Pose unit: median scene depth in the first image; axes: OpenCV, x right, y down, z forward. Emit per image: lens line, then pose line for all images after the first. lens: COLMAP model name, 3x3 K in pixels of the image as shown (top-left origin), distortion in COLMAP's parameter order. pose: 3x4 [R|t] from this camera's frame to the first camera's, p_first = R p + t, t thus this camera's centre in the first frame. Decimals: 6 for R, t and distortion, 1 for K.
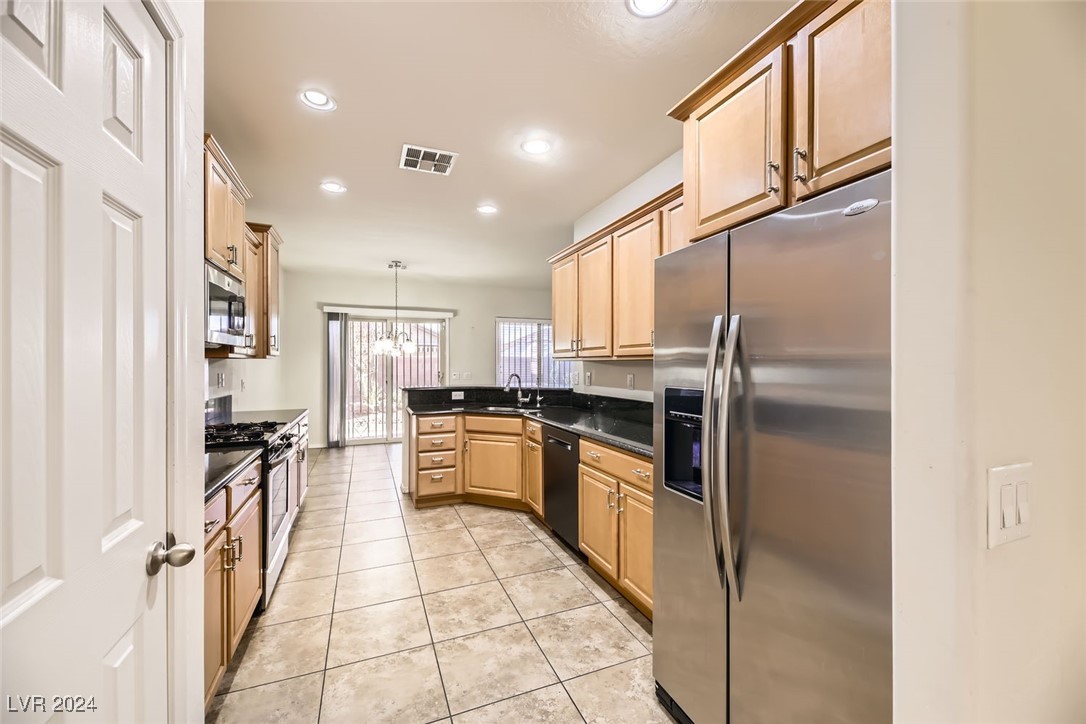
lens RADIAL K [[430.6, 0, 543.0], [0, 430.6, 362.0], [0, 0, 1]] dist [0.001035, -0.000174]
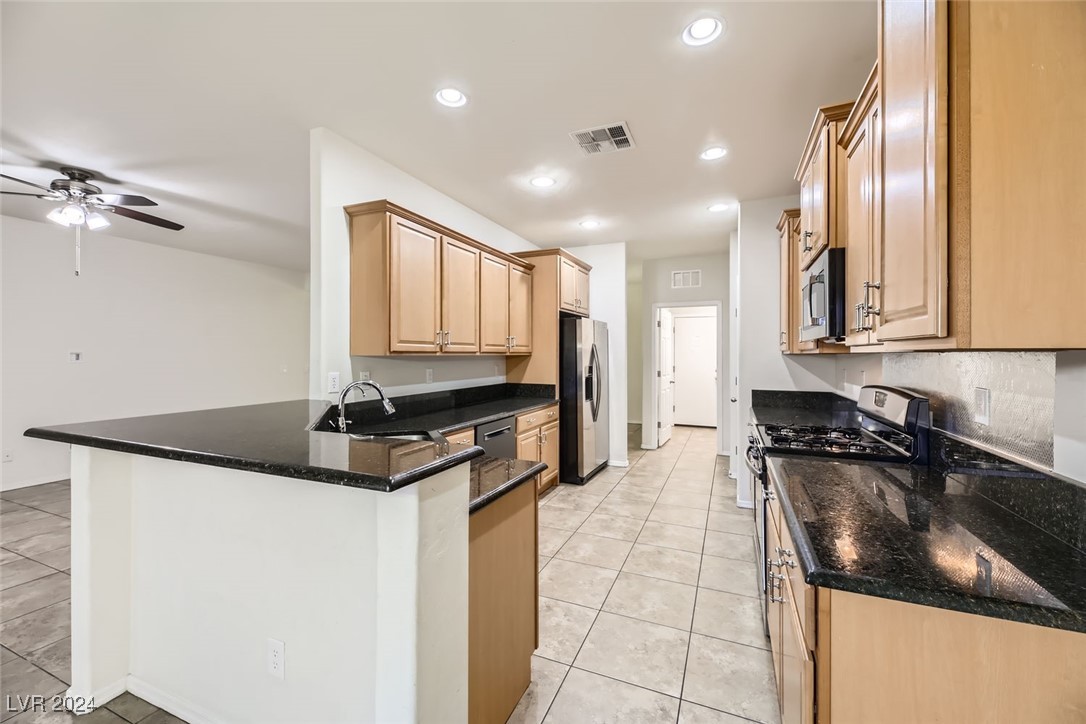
lens RADIAL K [[435.8, 0, 543.1], [0, 435.8, 353.2], [0, 0, 1]] dist [0.018393, -0.005835]
pose [[-0.698084, 0.002180, 0.716012, -0.637708], [-0.001938, 0.999986, -0.004934, -0.003938], [-0.716013, -0.004832, -0.698070, 1.315222]]
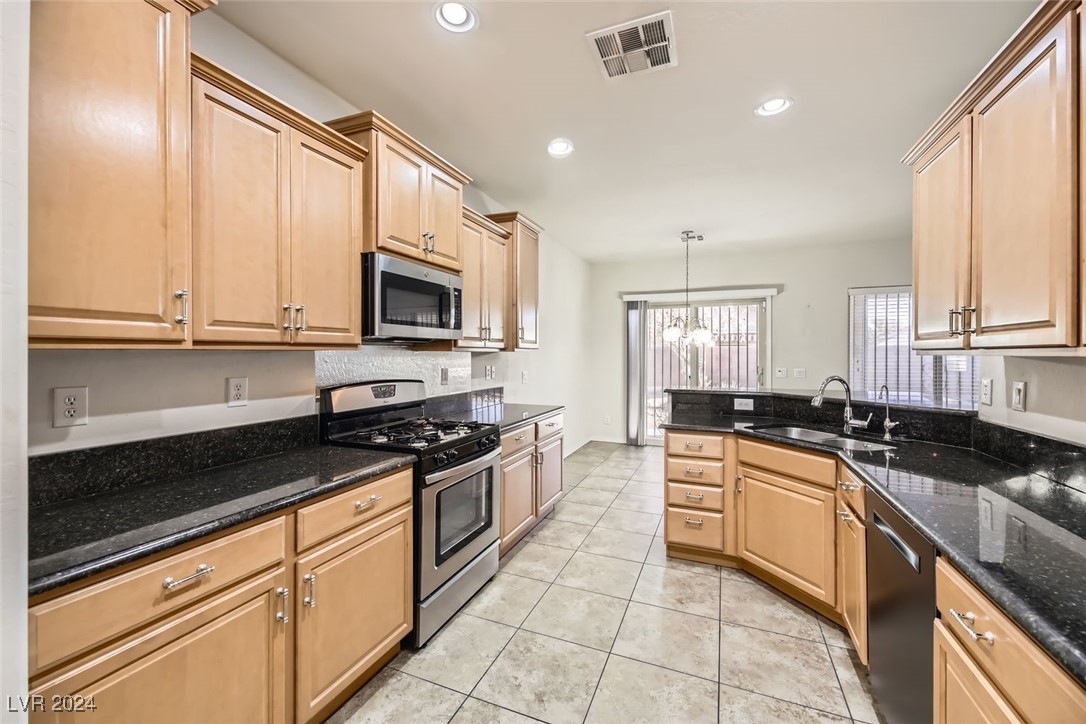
lens RADIAL K [[435.8, 0, 543.1], [0, 435.8, 353.2], [0, 0, 1]] dist [0.018393, -0.005835]
pose [[0.705869, 0.001360, -0.708341, 0.082553], [0.000176, 0.999998, 0.002096, -0.006344], [0.708342, -0.001604, 0.705867, 0.325703]]
